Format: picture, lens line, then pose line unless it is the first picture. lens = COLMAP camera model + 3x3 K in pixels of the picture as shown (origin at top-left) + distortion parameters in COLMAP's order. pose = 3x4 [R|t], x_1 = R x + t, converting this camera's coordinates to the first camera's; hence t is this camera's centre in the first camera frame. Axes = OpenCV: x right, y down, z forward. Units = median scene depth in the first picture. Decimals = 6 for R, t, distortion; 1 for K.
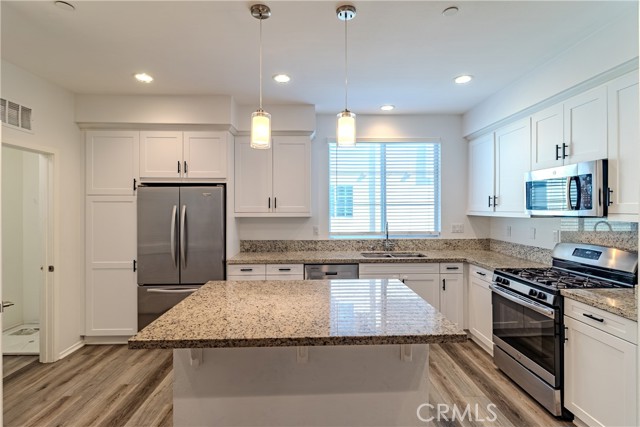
lens RADIAL K [[312.2, 0, 320.4], [0, 312.2, 209.9], [0, 0, 1]] dist [-0.003732, -0.000739]
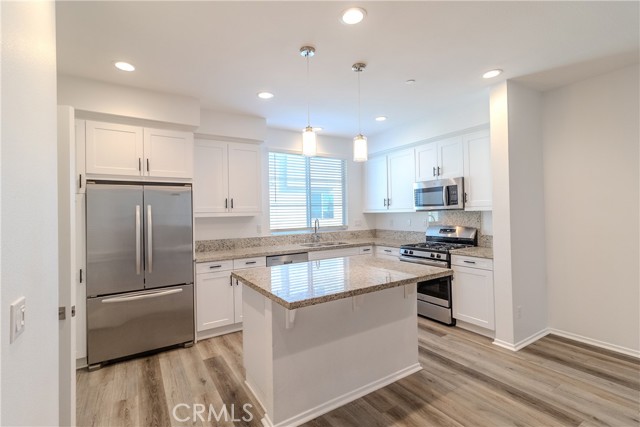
lens RADIAL K [[295.2, 0, 321.1], [0, 295.2, 210.9], [0, 0, 1]] dist [0.003533, 0.000193]
pose [[0.859654, -0.012066, 0.510734, -0.430915], [0.022010, 0.999668, -0.013429, 0.025574], [-0.510402, 0.022785, 0.859634, -0.037823]]
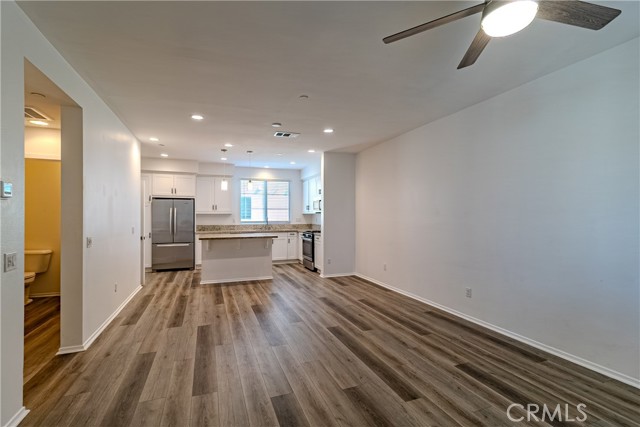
lens RADIAL K [[295.2, 0, 320.8], [0, 295.2, 216.0], [0, 0, 1]] dist [0.003533, 0.000193]
pose [[0.944622, 0.001649, 0.328157, -0.138847], [-0.000110, 0.999989, -0.004709, 0.051868], [-0.328161, 0.004412, 0.944611, -1.321049]]
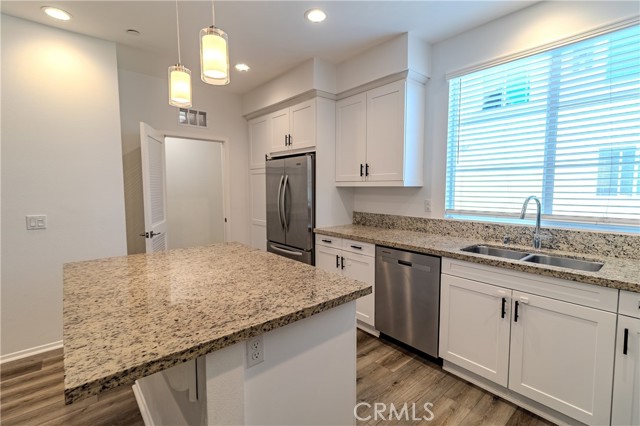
lens RADIAL K [[295.2, 0, 317.0], [0, 295.2, 213.2], [0, 0, 1]] dist [0.003533, 0.000193]
pose [[0.616034, 0.071864, -0.784435, 0.446732], [-0.002101, 0.995976, 0.089594, 0.024753], [0.787717, -0.053545, 0.613706, 0.417578]]
